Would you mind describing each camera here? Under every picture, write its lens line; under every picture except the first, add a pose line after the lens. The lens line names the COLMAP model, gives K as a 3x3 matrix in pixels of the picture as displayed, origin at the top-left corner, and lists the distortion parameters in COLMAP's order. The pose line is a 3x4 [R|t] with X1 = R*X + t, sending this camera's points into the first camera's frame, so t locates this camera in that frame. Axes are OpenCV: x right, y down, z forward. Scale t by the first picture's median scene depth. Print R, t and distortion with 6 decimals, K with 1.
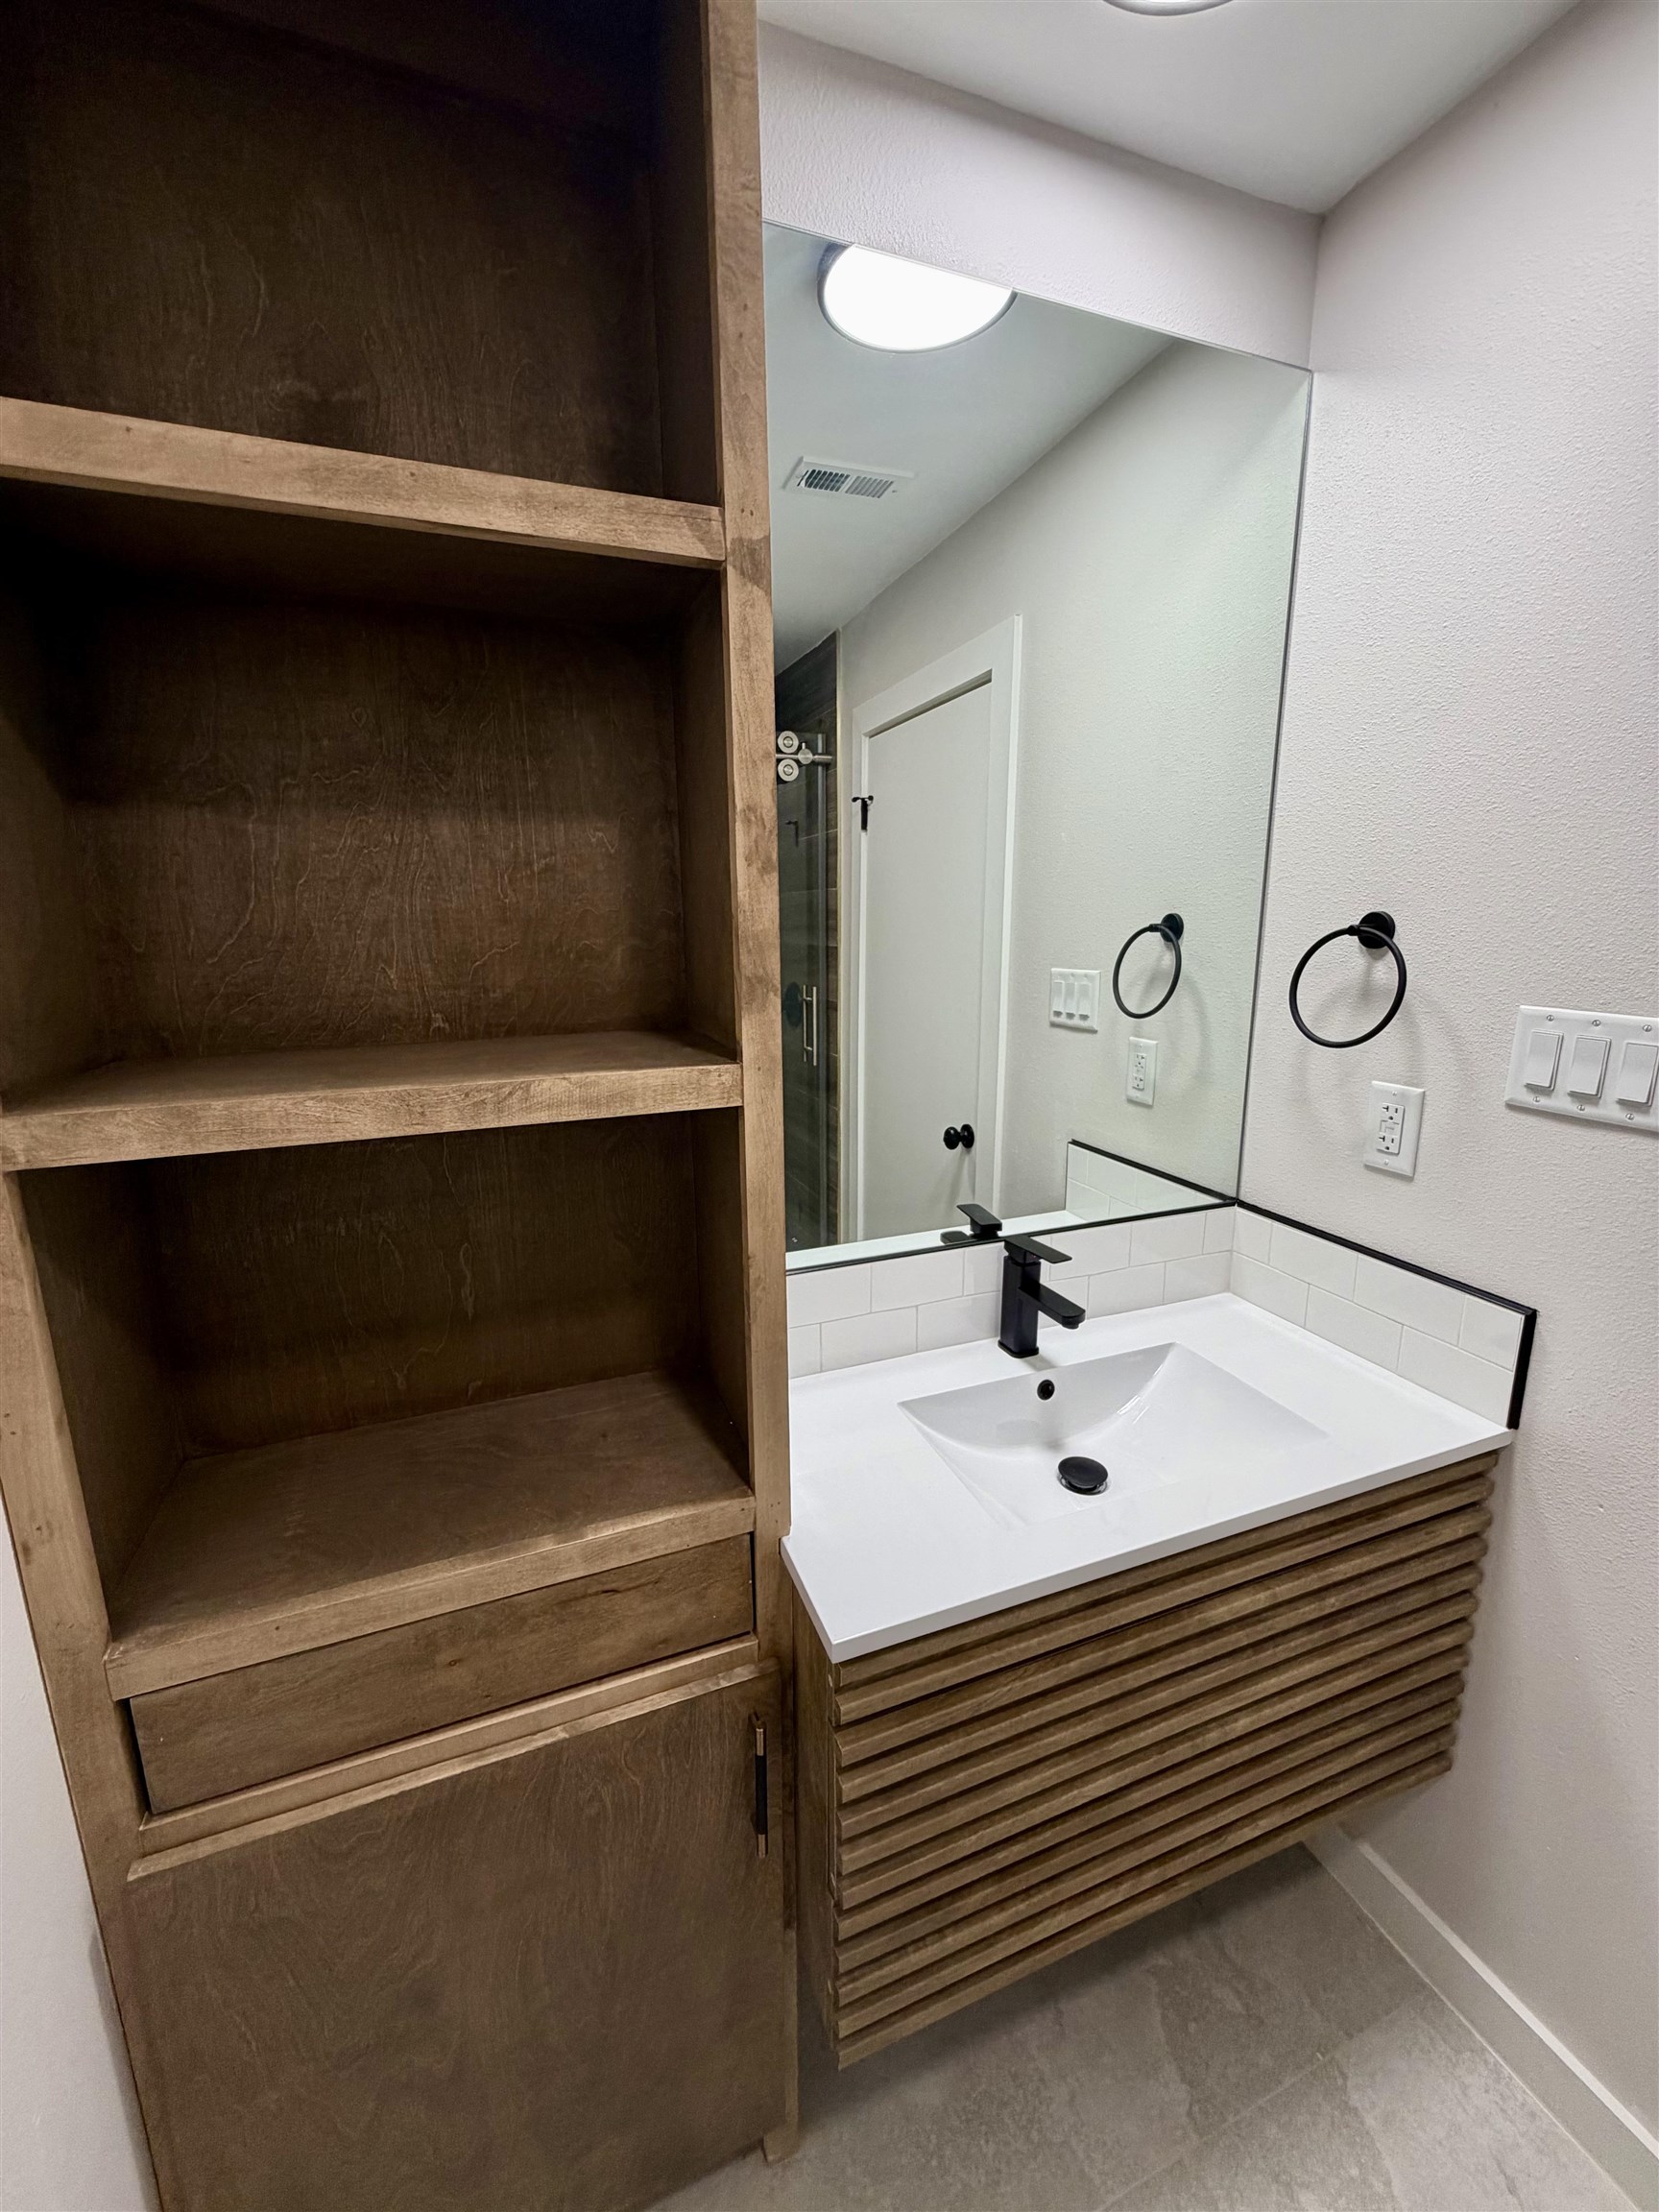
lens RADIAL K [[880.4, 0, 828.7], [0, 880.4, 1098.2], [0, 0, 1]] dist [0.001063, 0.000419]
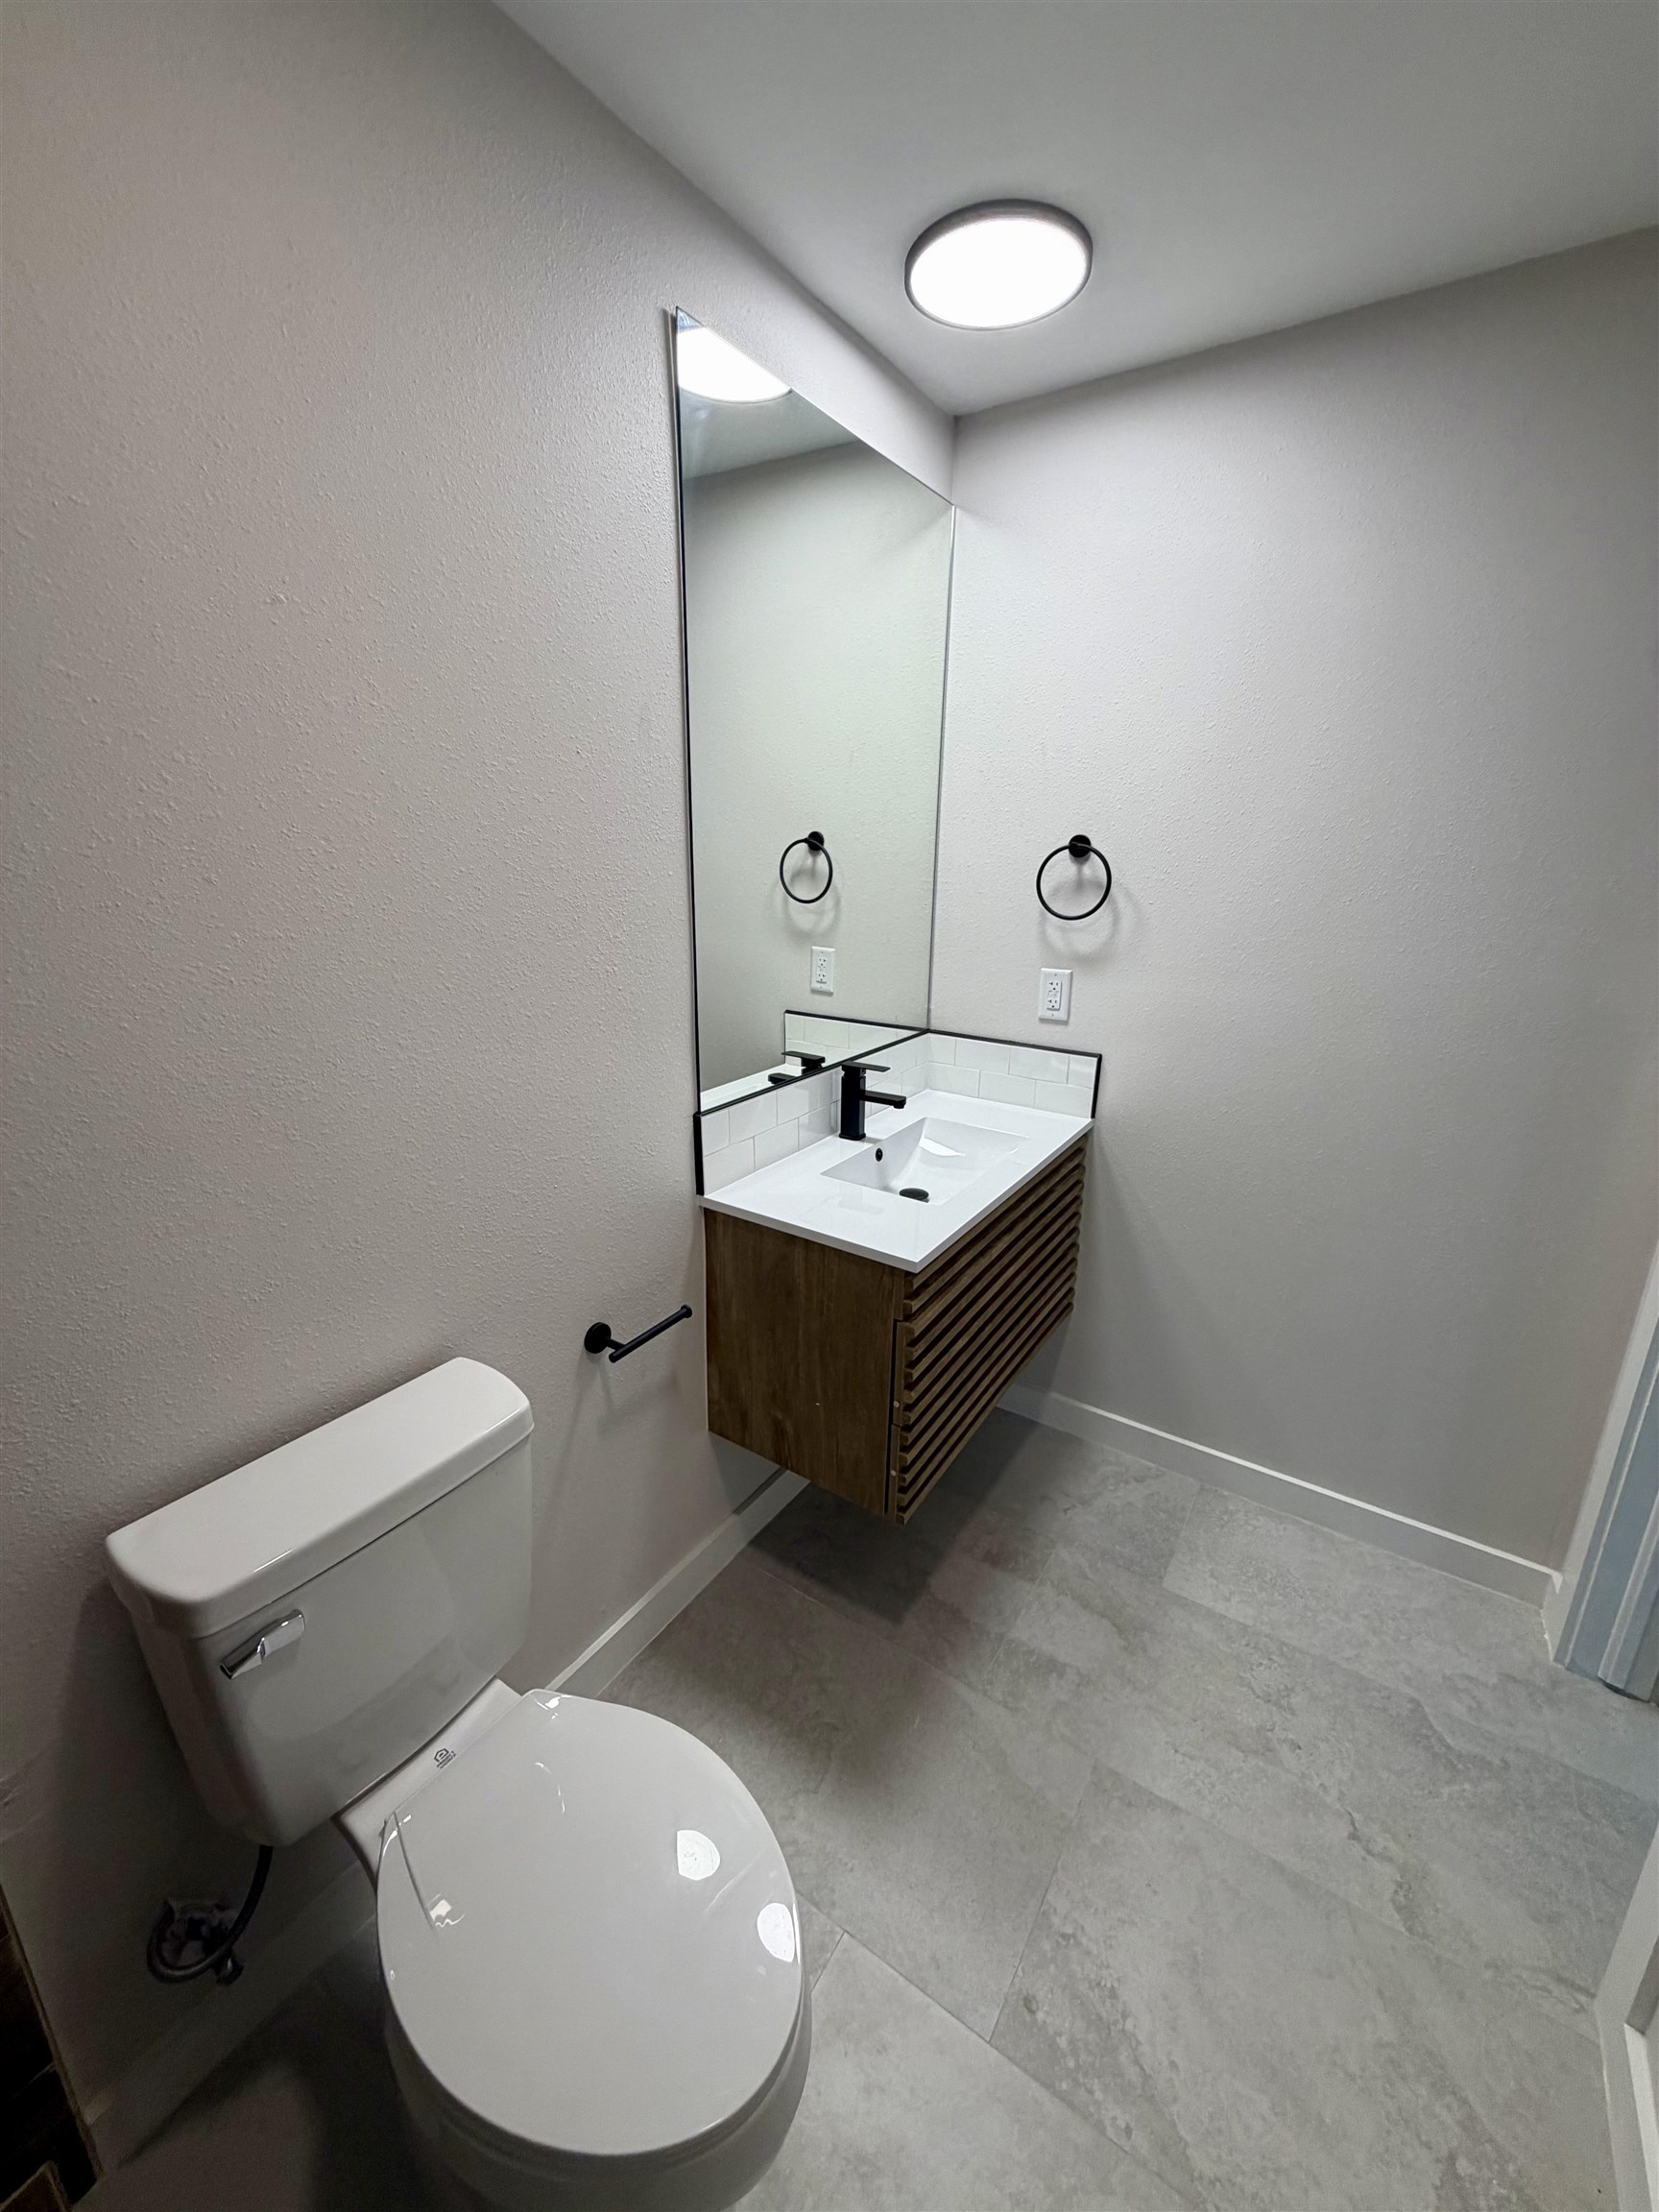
lens RADIAL K [[880.4, 0, 828.7], [0, 880.4, 1098.2], [0, 0, 1]] dist [0.001063, 0.000419]
pose [[0.813125, -0.147570, 0.563073, -0.682807], [0.099405, 0.988324, 0.115470, 0.042830], [-0.573539, -0.037920, 0.818300, -0.218408]]
